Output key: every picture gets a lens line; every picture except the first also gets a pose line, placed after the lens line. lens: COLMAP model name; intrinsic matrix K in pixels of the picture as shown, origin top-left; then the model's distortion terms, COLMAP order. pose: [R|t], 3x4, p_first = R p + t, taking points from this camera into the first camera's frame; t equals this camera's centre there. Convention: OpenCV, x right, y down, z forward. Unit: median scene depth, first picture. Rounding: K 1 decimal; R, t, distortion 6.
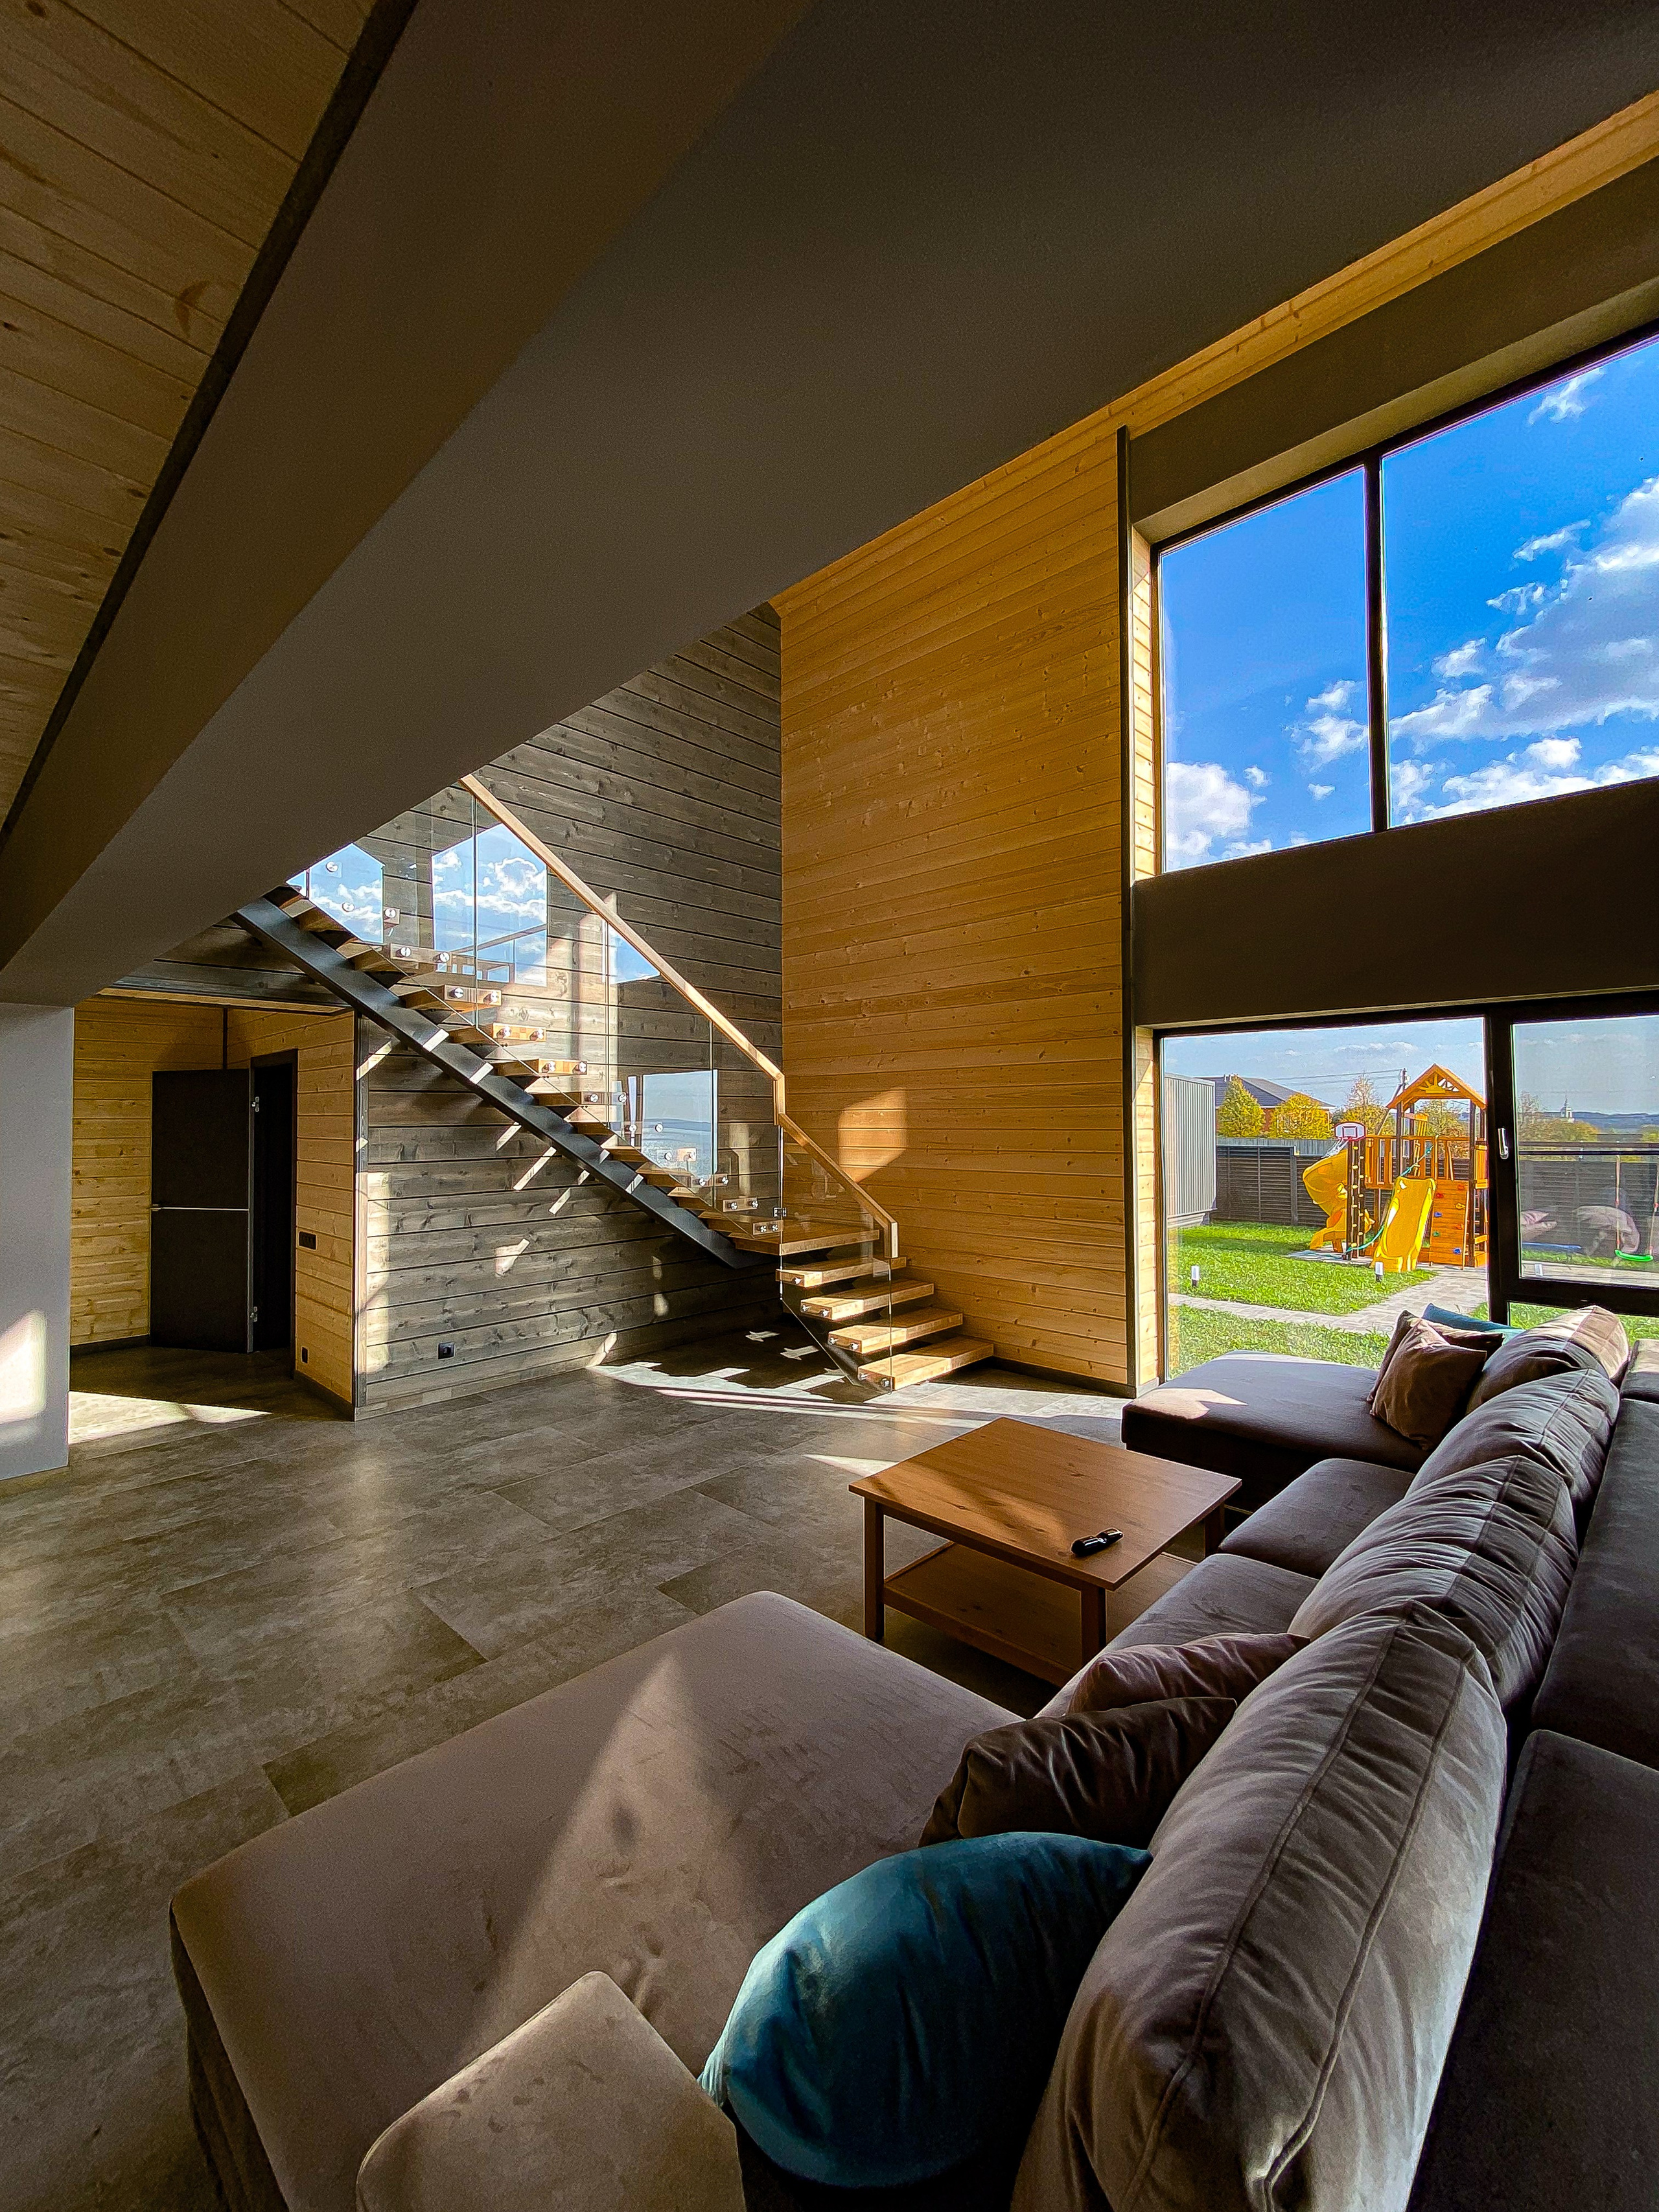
lens RADIAL K [[905.5, 0, 823.1], [0, 905.5, 1102.5], [0, 0, 1]] dist [0.000933, -0.002976]
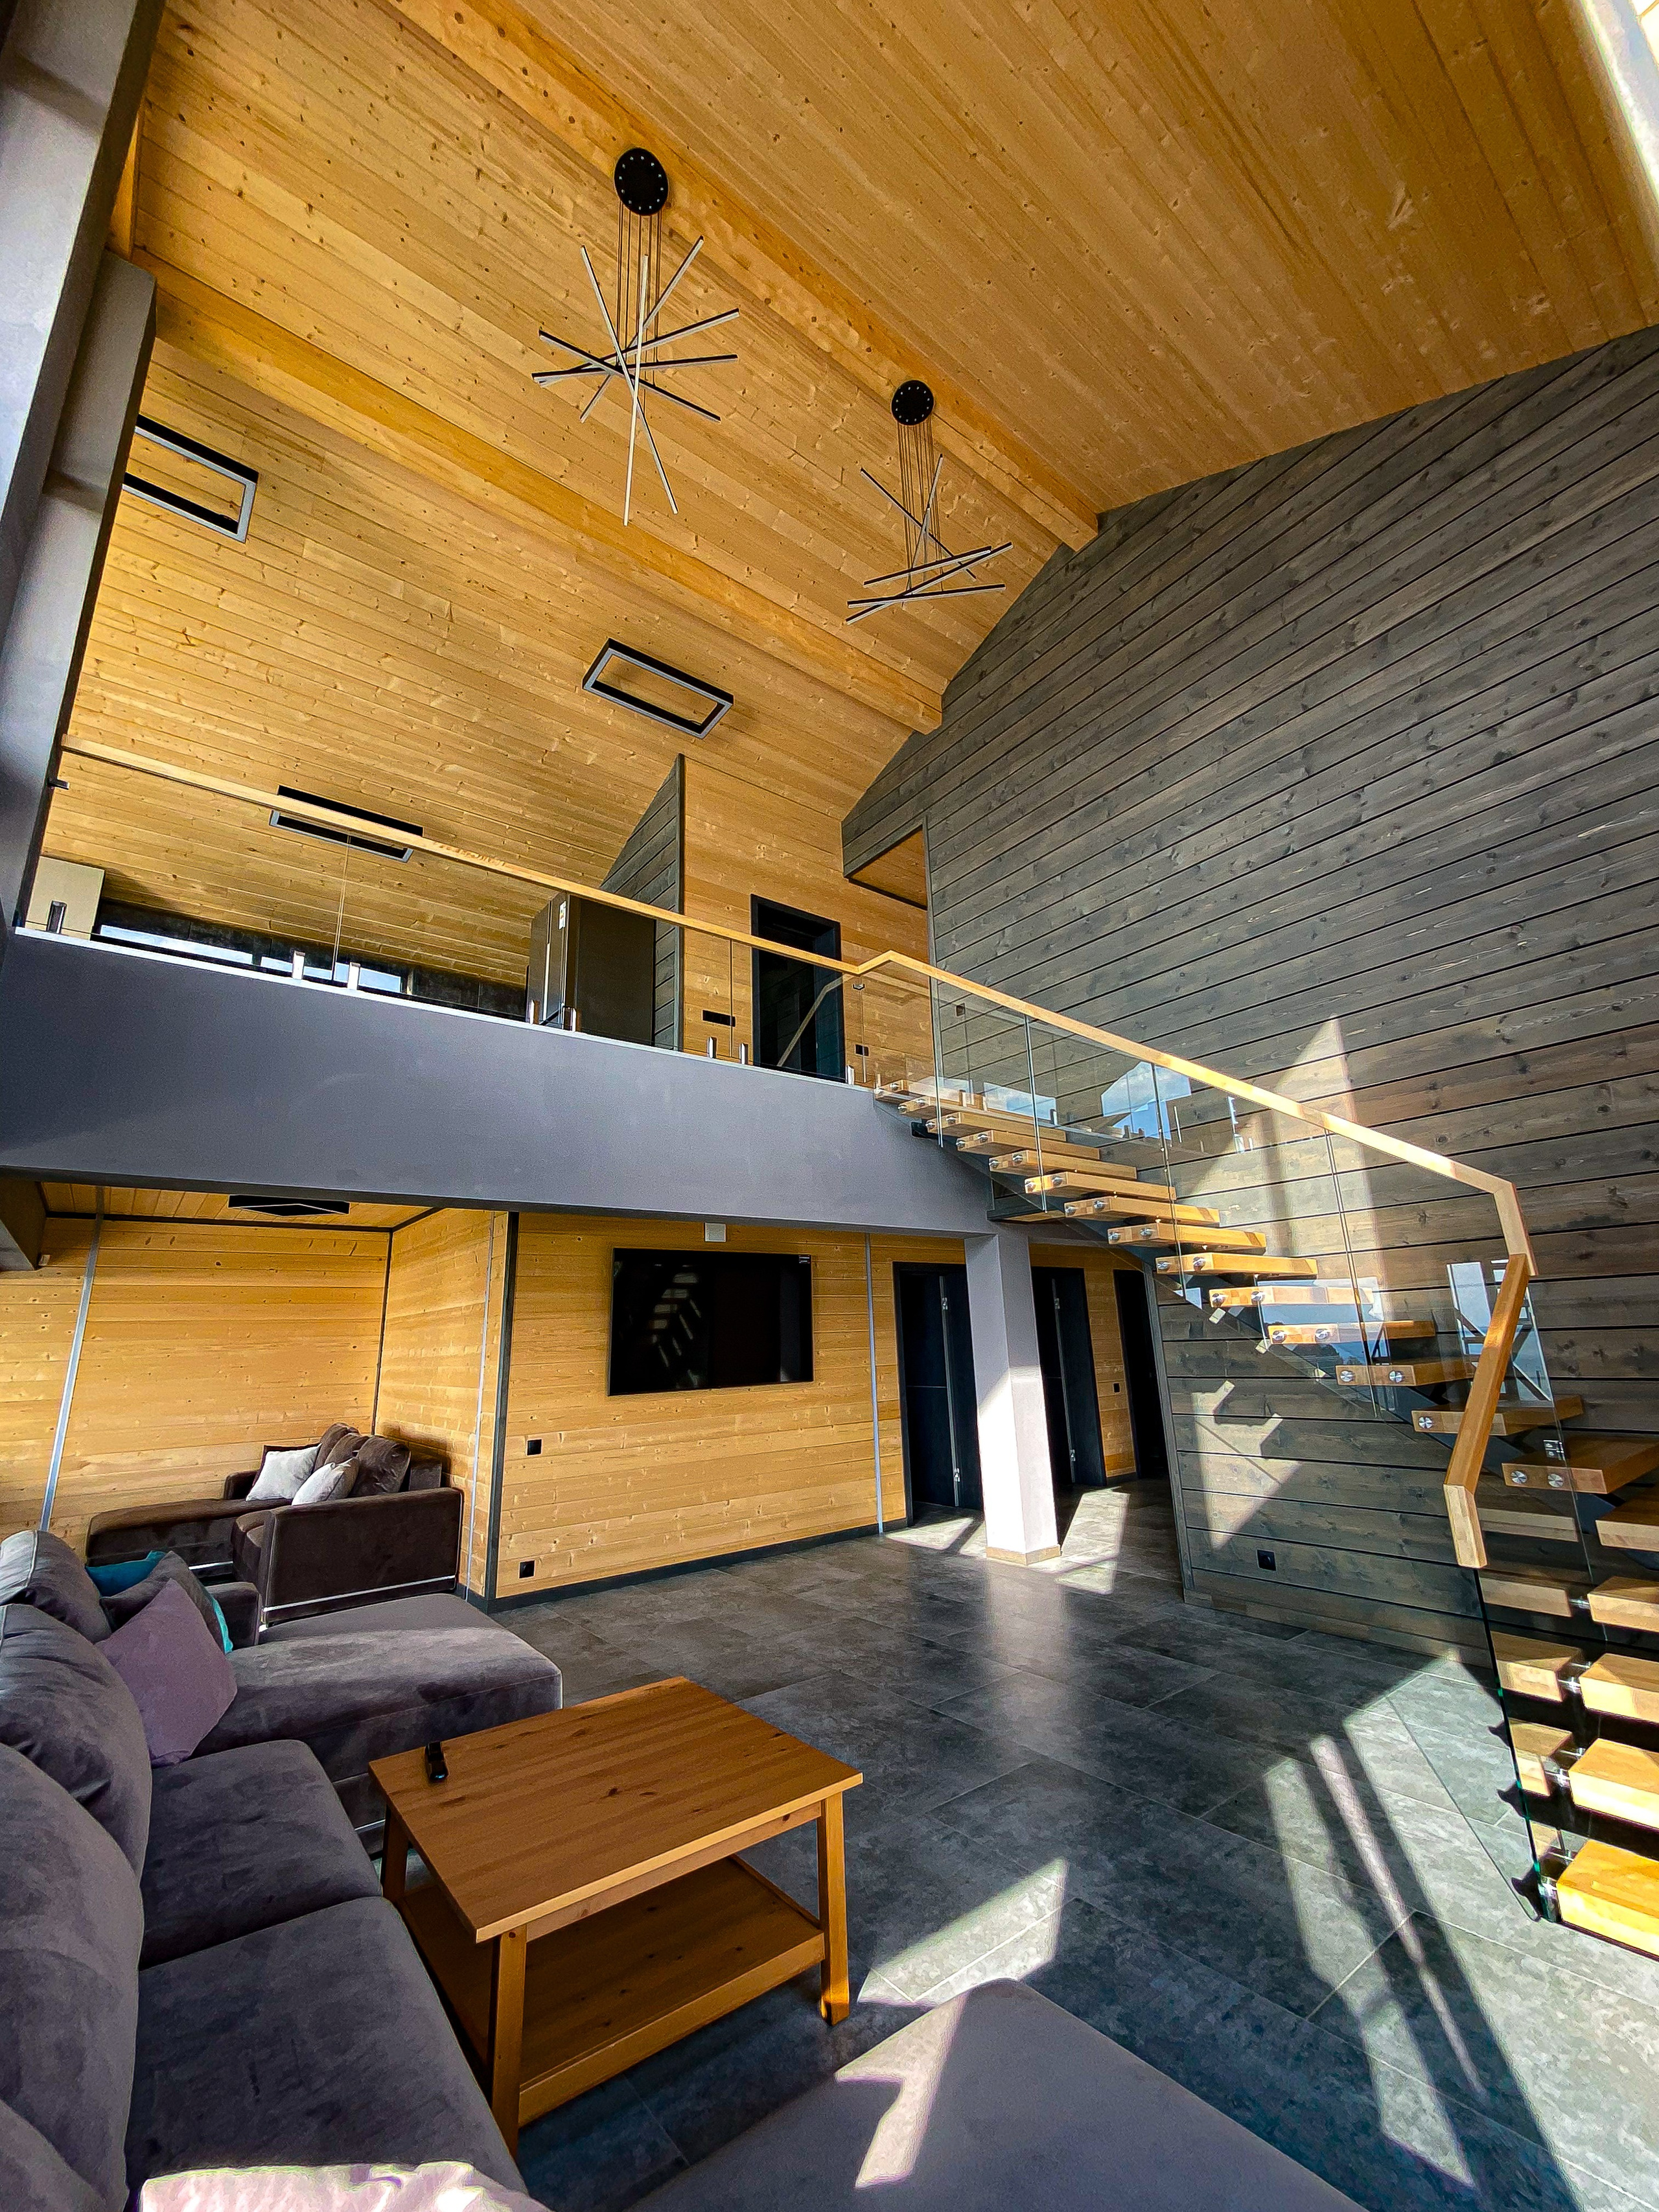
lens RADIAL K [[901.8, 0, 829.5], [0, 901.8, 1106.0], [0, 0, 1]] dist [0.000449, 0.000088]
pose [[-0.146339, -0.238759, -0.959989, 0.773490], [0.055654, 0.966912, -0.248964, 0.052462], [0.987668, -0.089860, -0.128209, 0.943531]]
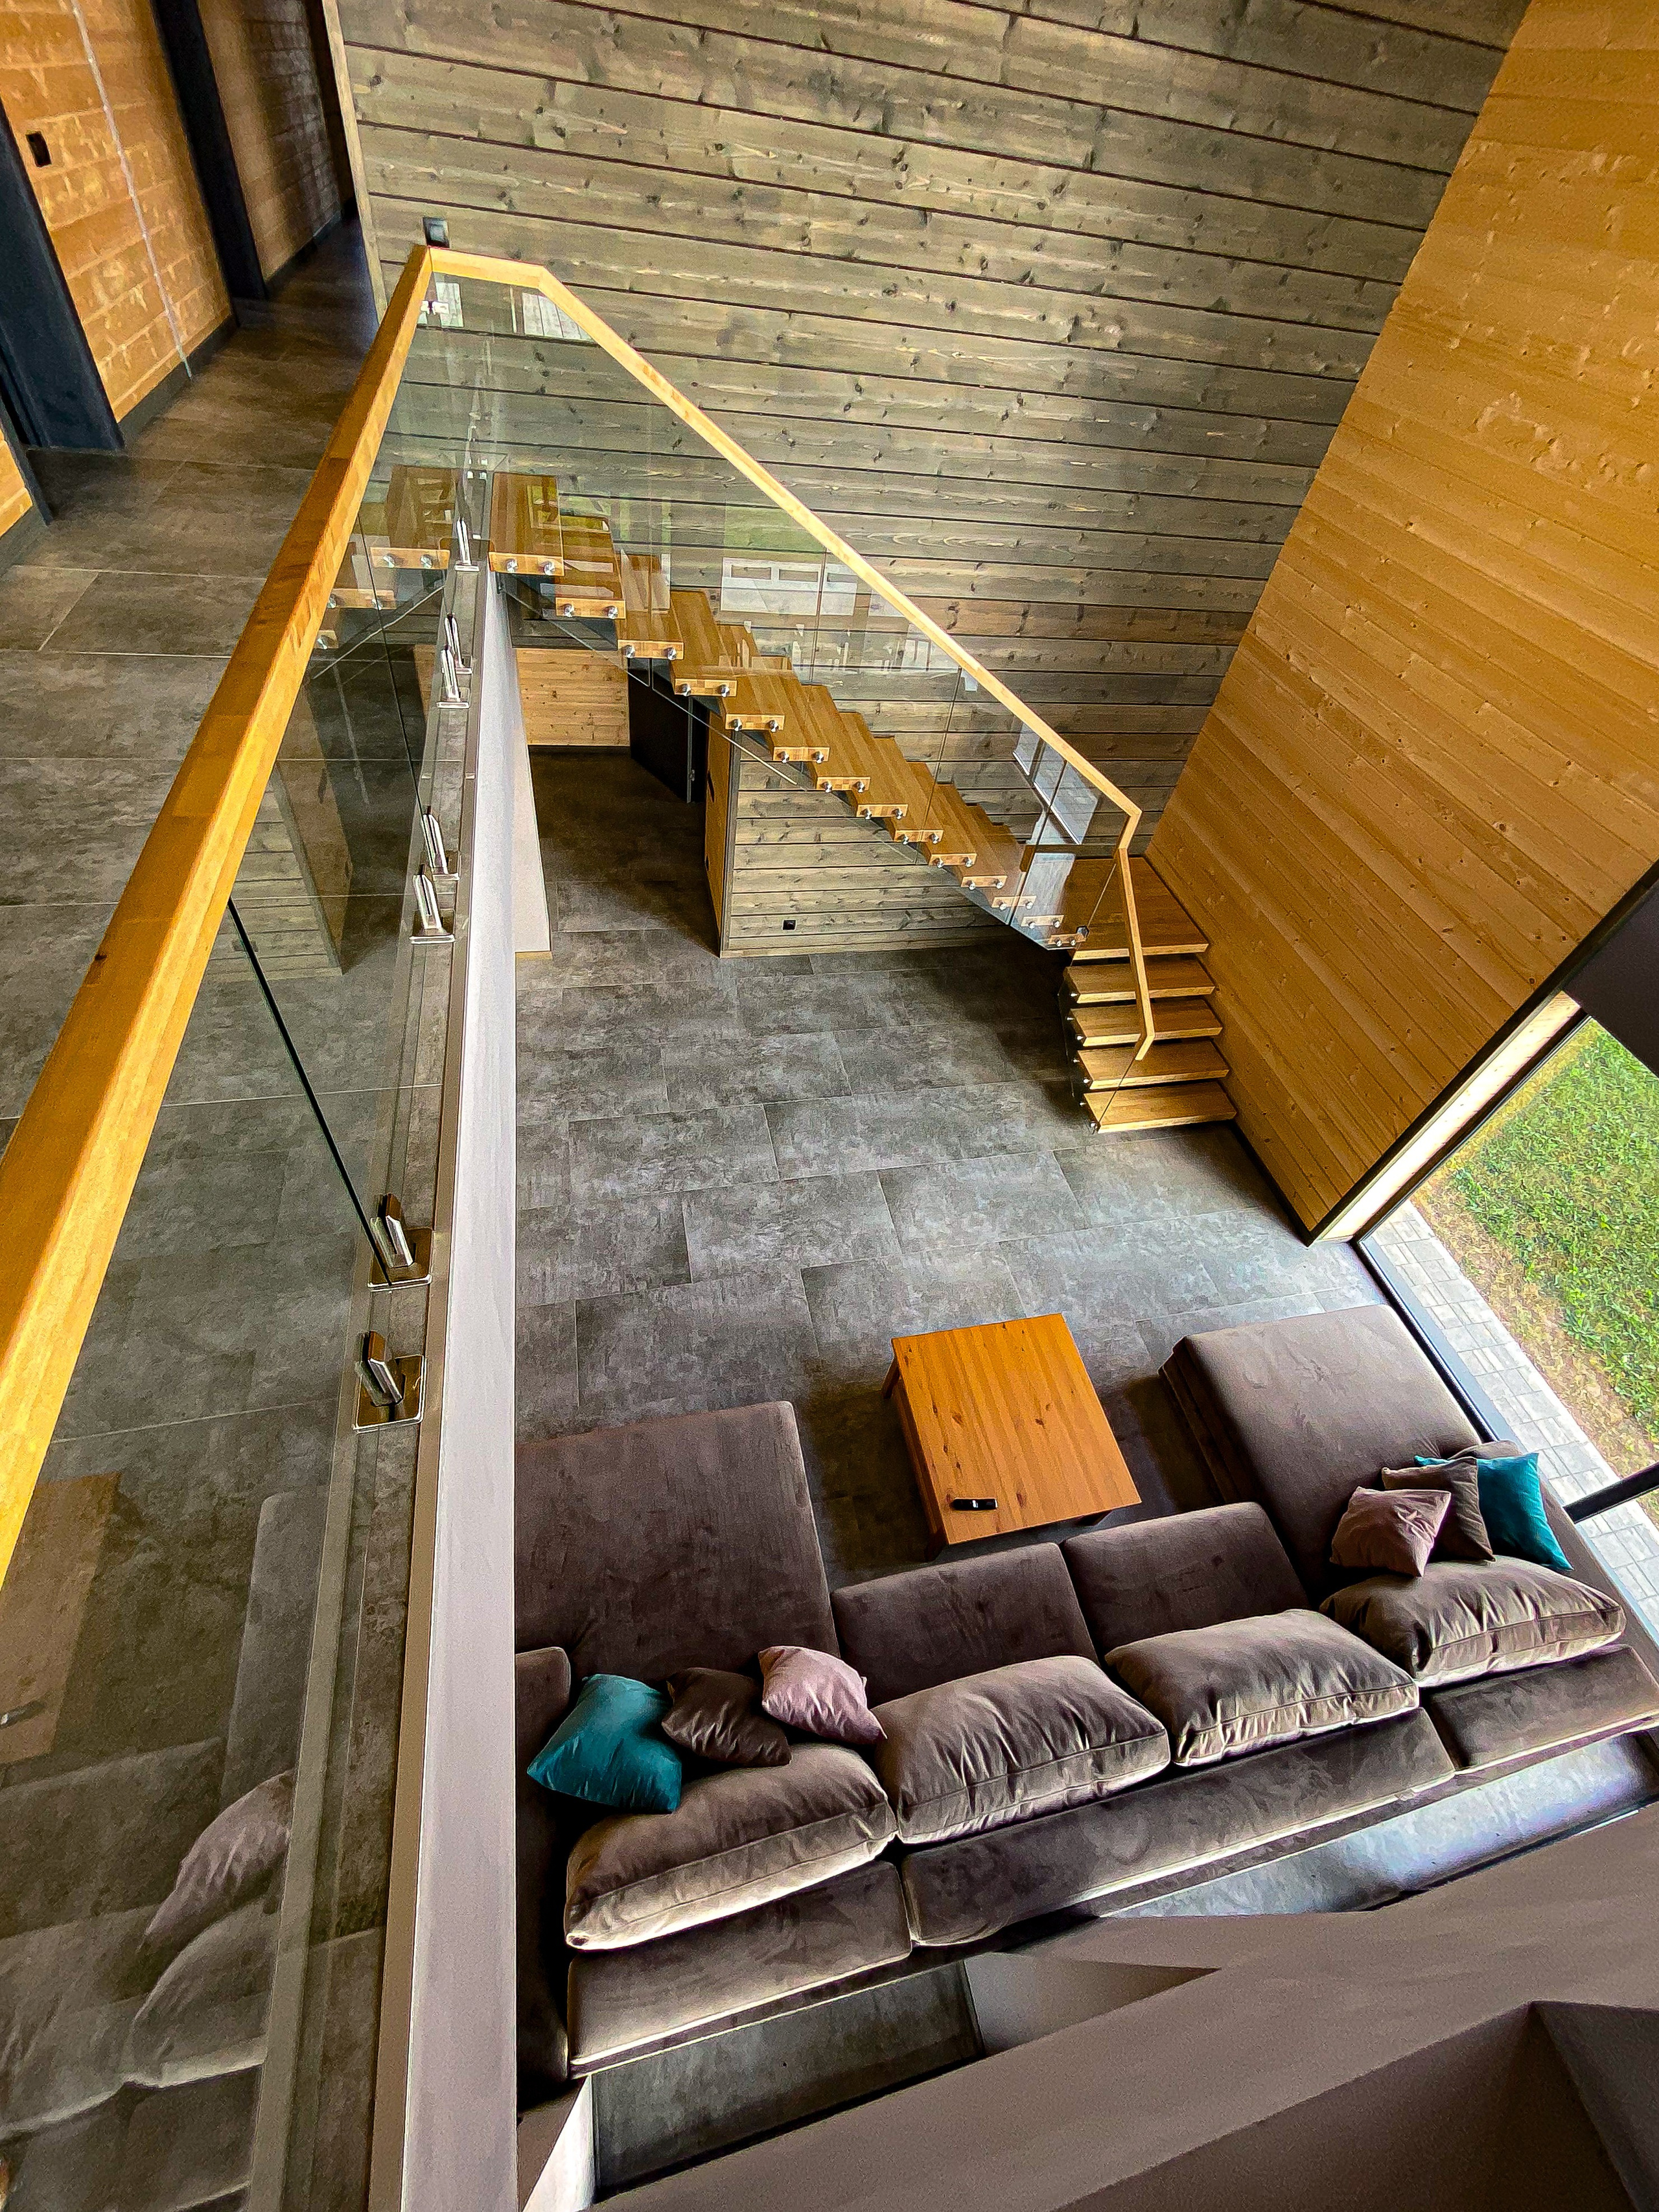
lens RADIAL K [[904.5, 0, 833.9], [0, 904.5, 1043.7], [0, 0, 1]] dist [0.038653, -0.000020]
pose [[0.828516, 0.474678, -0.297055, 0.115188], [-0.127395, 0.676360, 0.725471, -0.695440], [0.545281, -0.563221, 0.620847, 0.202223]]
